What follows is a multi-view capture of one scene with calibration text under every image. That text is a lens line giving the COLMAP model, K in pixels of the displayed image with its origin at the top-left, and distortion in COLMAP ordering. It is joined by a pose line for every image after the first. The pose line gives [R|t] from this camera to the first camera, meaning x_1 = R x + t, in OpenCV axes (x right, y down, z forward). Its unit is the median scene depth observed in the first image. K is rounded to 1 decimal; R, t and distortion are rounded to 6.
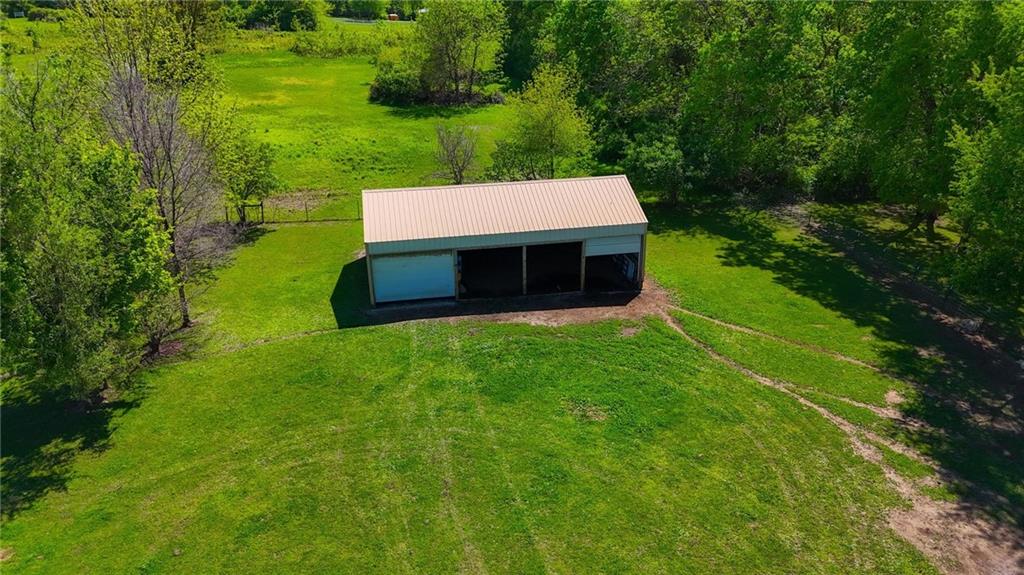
lens RADIAL K [[742.4, 0, 512.2], [0, 742.4, 287.2], [0, 0, 1]] dist [0.014259, 0.002755]
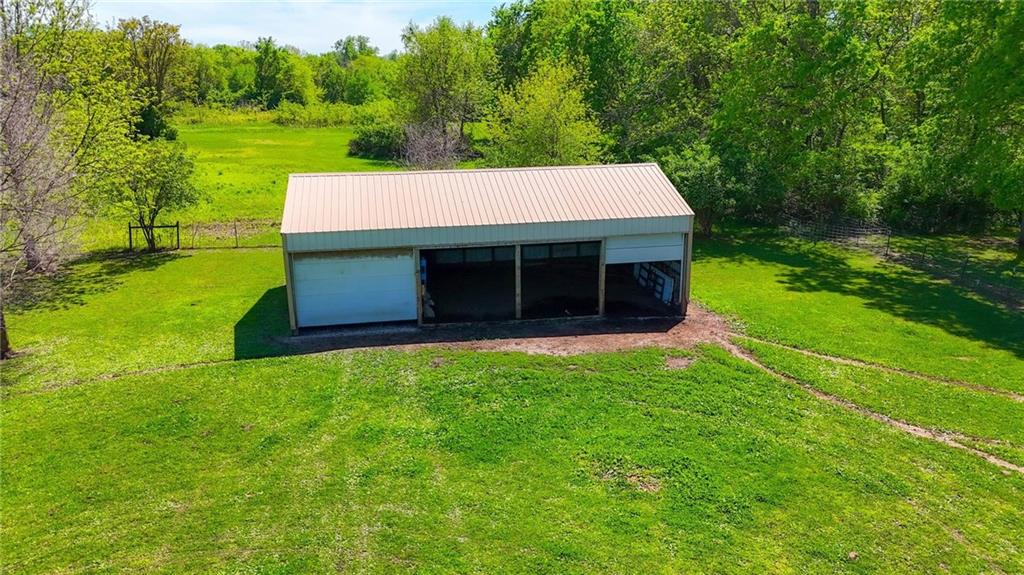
lens RADIAL K [[742.4, 0, 511.7], [0, 742.4, 288.3], [0, 0, 1]] dist [0.014259, 0.002755]
pose [[0.999992, 0.000829, 0.003992, 0.007980], [-0.000266, 0.990278, -0.139104, 0.079544], [-0.004068, 0.139102, 0.990270, 0.319929]]
